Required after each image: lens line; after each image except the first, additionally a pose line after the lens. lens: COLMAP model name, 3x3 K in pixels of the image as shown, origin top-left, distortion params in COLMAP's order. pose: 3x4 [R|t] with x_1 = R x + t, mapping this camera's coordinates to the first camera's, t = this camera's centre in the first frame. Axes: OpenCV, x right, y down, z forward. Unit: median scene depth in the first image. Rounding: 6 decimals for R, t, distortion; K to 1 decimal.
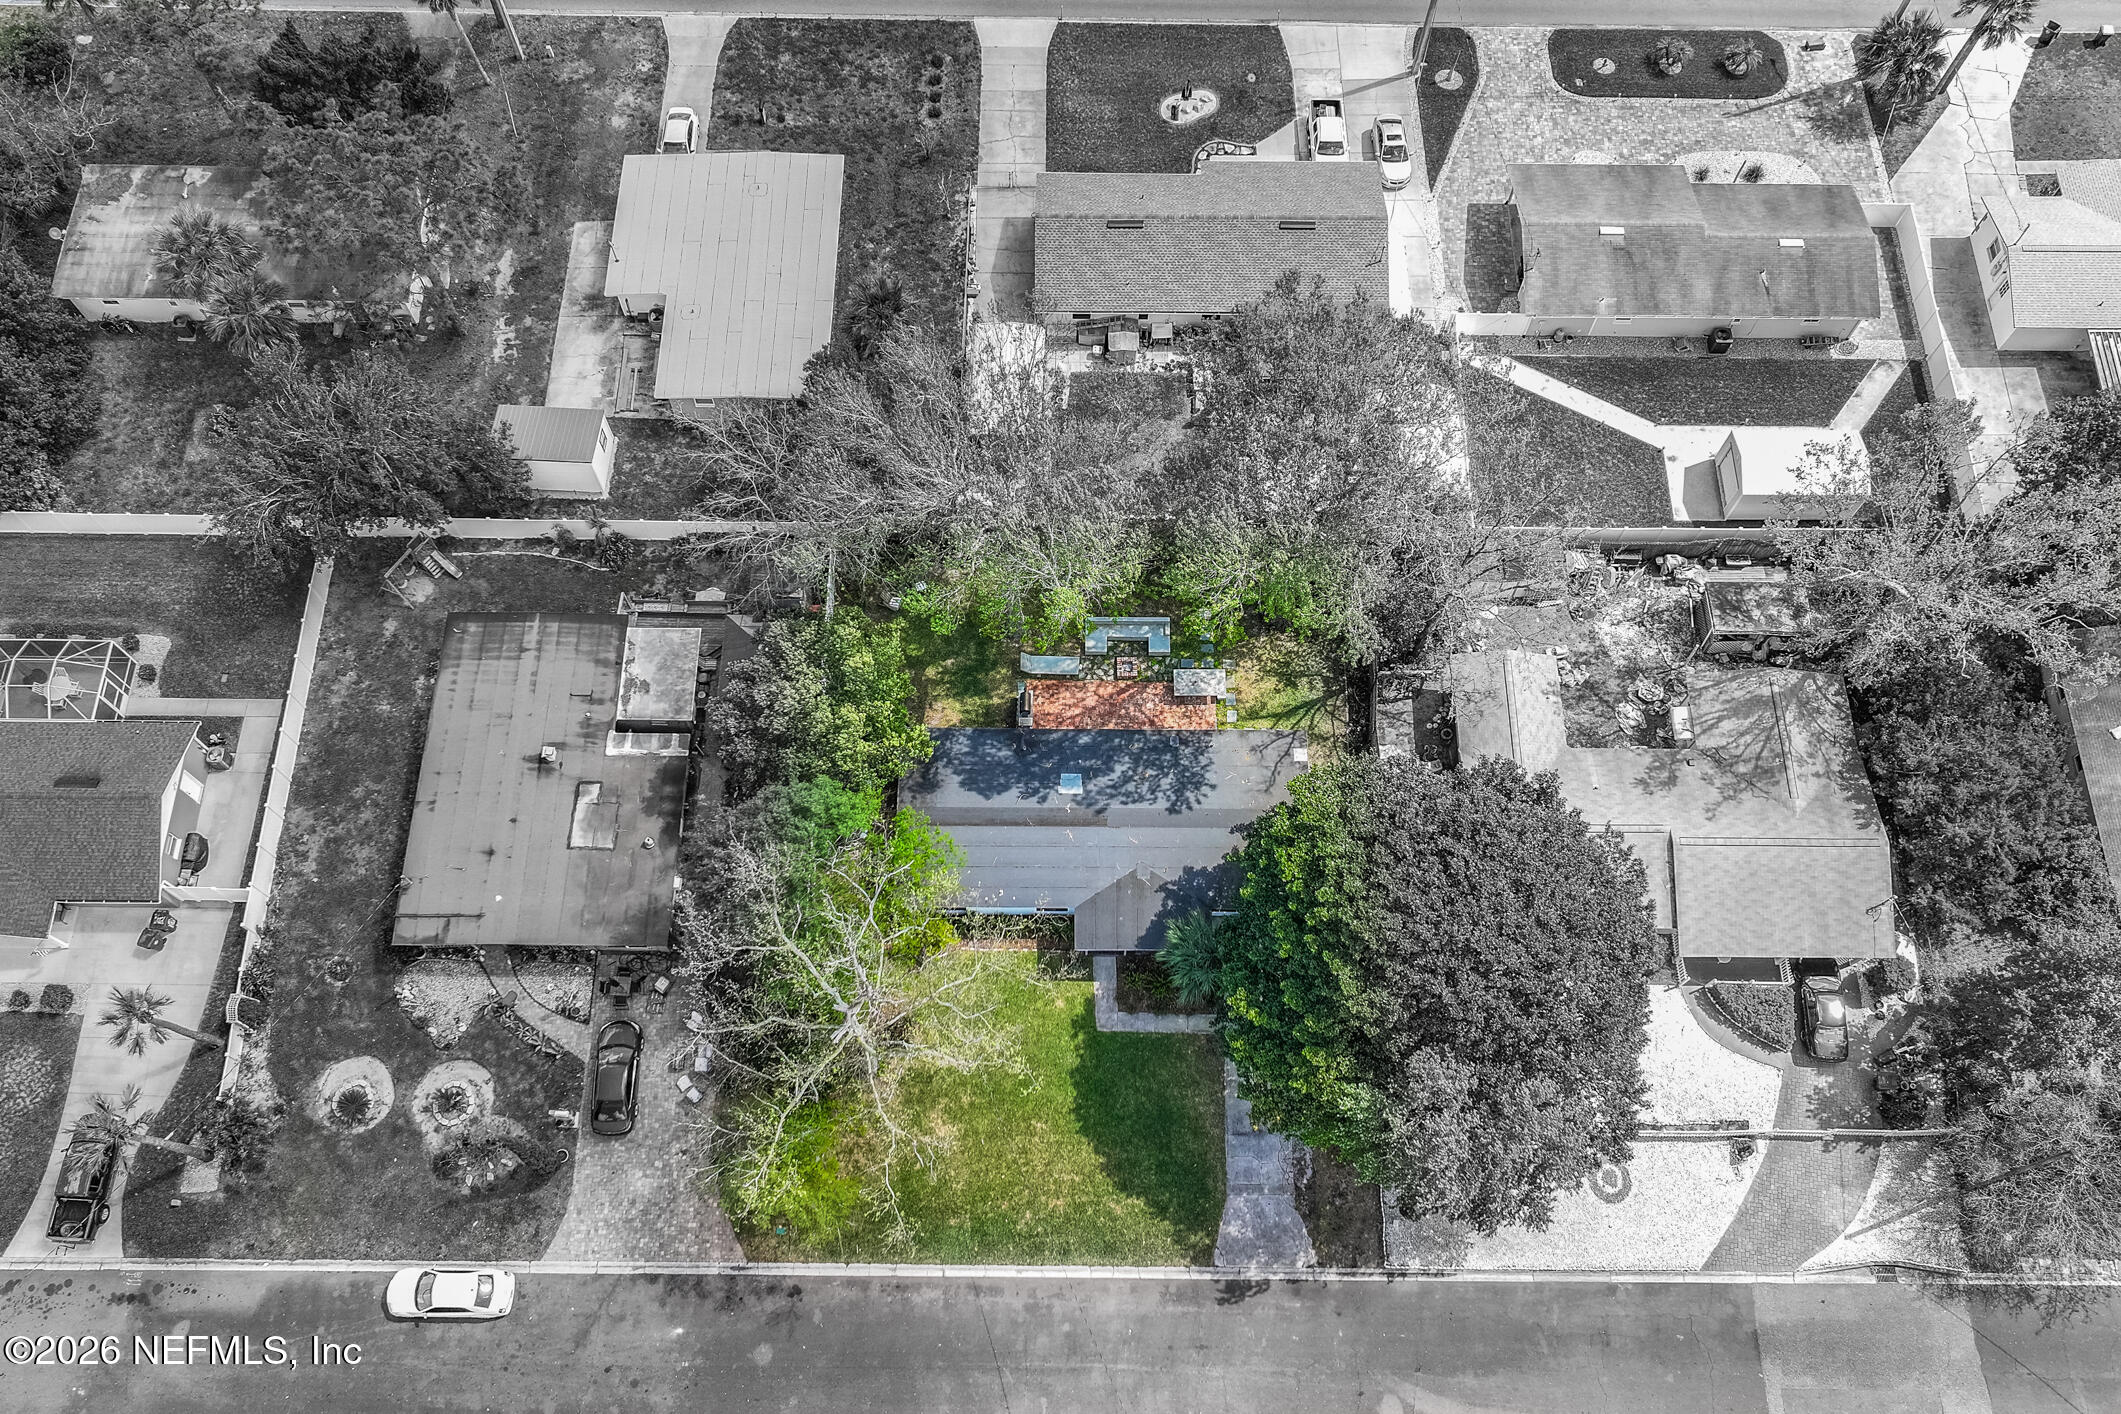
lens RADIAL K [[1757.6, 0, 1069.5], [0, 1757.6, 687.0], [0, 0, 1]] dist [0.015383, -0.010962]
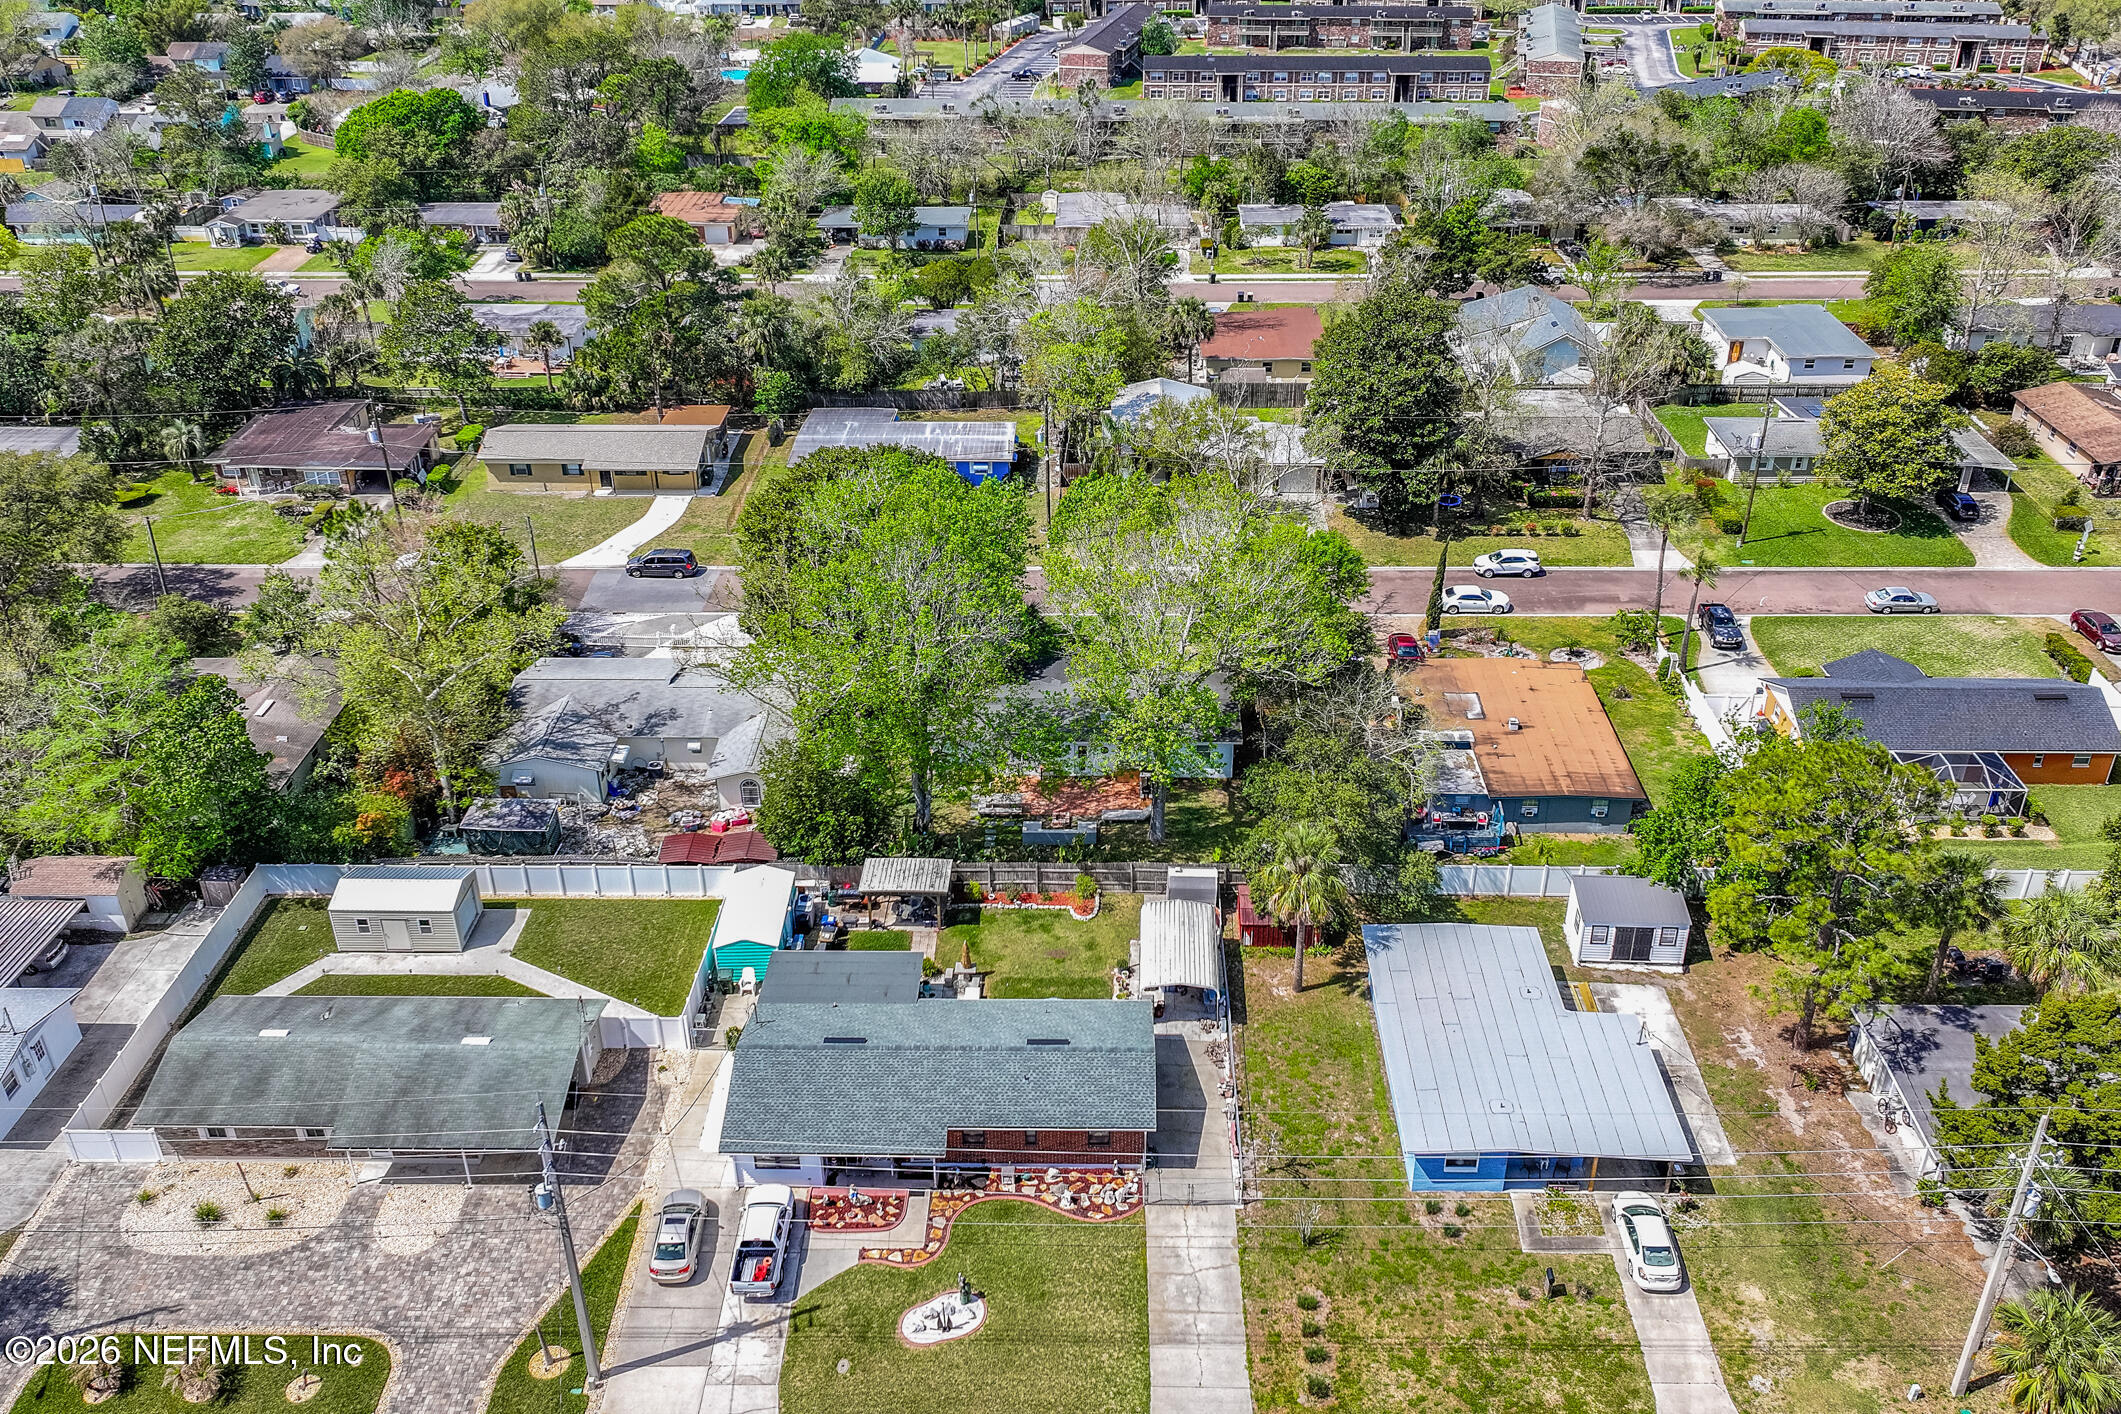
lens RADIAL K [[1757.6, 0, 1069.5], [0, 1757.6, 687.0], [0, 0, 1]] dist [0.015383, -0.010962]
pose [[-0.999903, -0.009330, 0.010331, 0.017189], [0.011109, -0.087554, 0.996098, -1.298865], [-0.008389, 0.996116, 0.087649, 0.898571]]
